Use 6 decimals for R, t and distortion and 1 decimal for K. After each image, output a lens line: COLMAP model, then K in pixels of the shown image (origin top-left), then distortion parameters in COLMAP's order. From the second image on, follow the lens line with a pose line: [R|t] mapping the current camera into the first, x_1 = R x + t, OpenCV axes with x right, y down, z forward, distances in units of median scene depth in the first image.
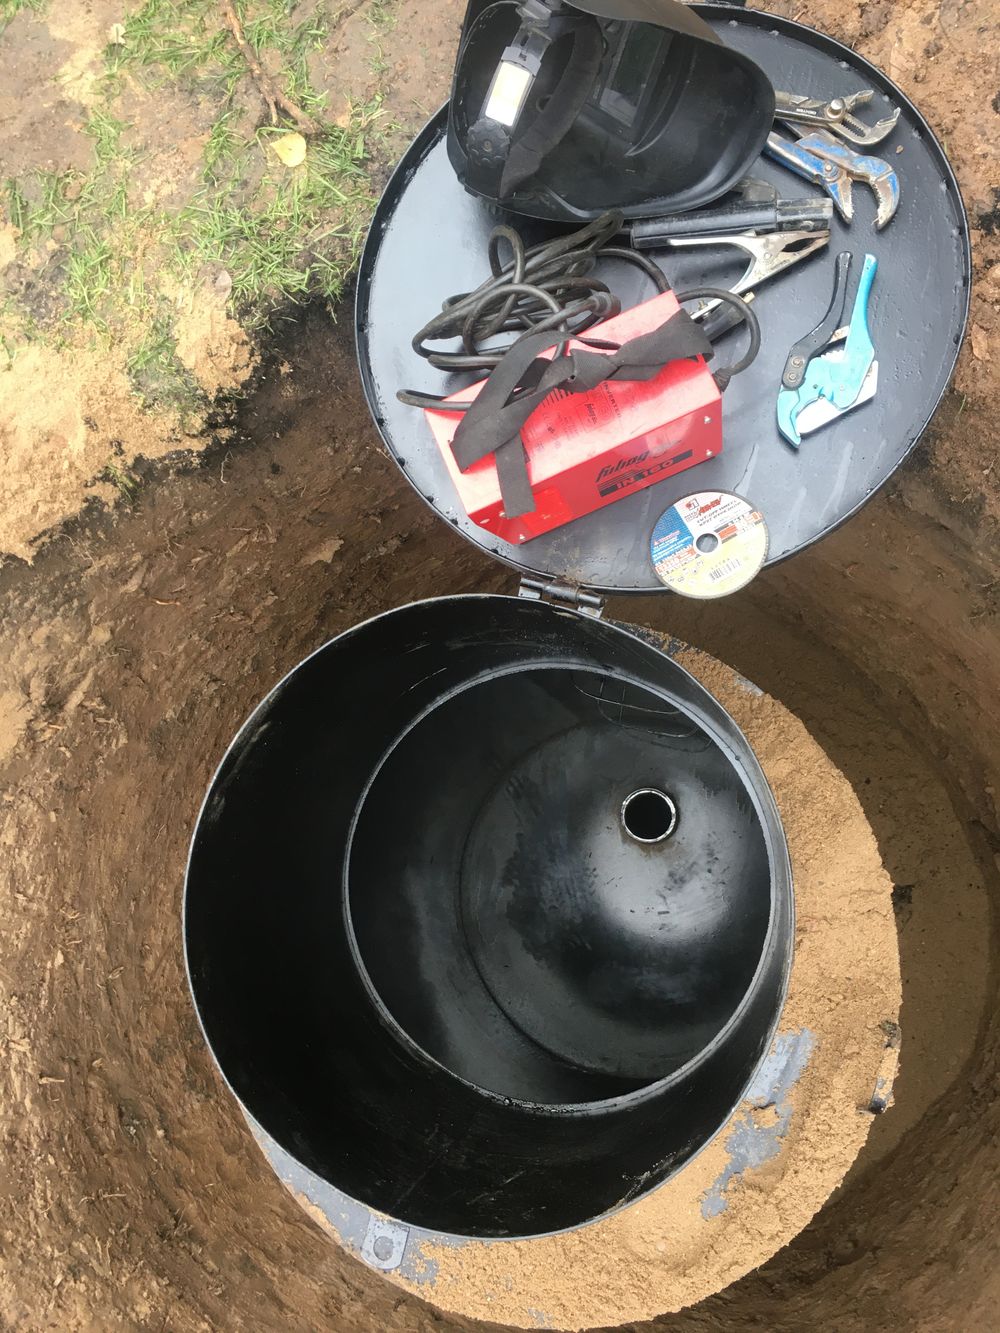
lens RADIAL K [[1125.3, 0, 499.7], [0, 1125.3, 669.2], [0, 0, 1]] dist [0.088719, -0.117119]
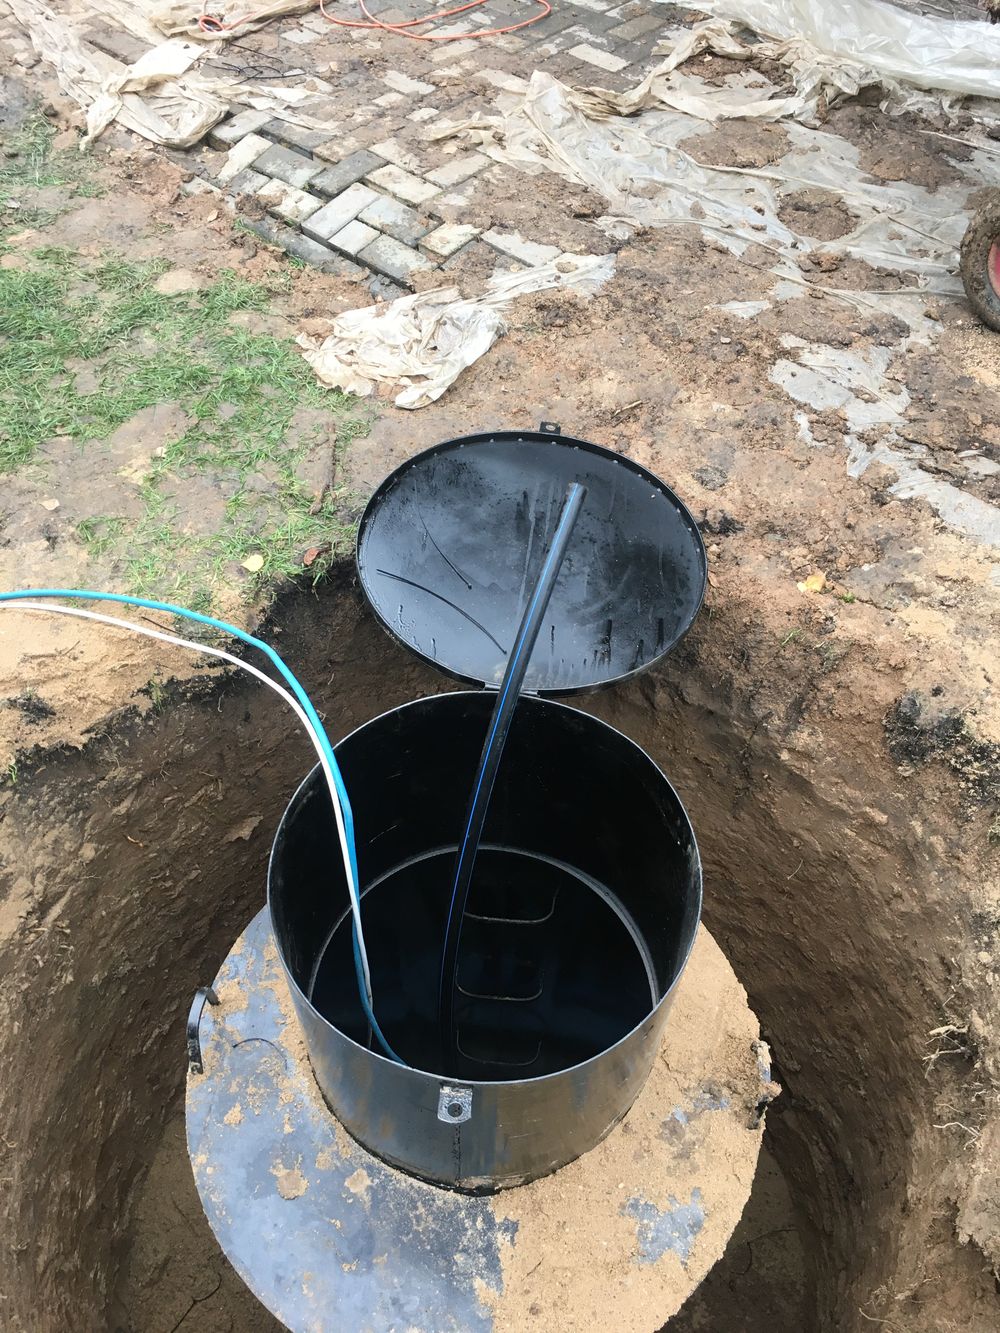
lens RADIAL K [[1125.3, 0, 499.7], [0, 1125.3, 669.2], [0, 0, 1]] dist [0.088719, -0.117119]
pose [[0.960763, 0.020290, 0.276627, -0.294652], [0.128088, 0.852156, -0.507369, 0.519500], [-0.246023, 0.522894, 0.816122, -0.217612]]
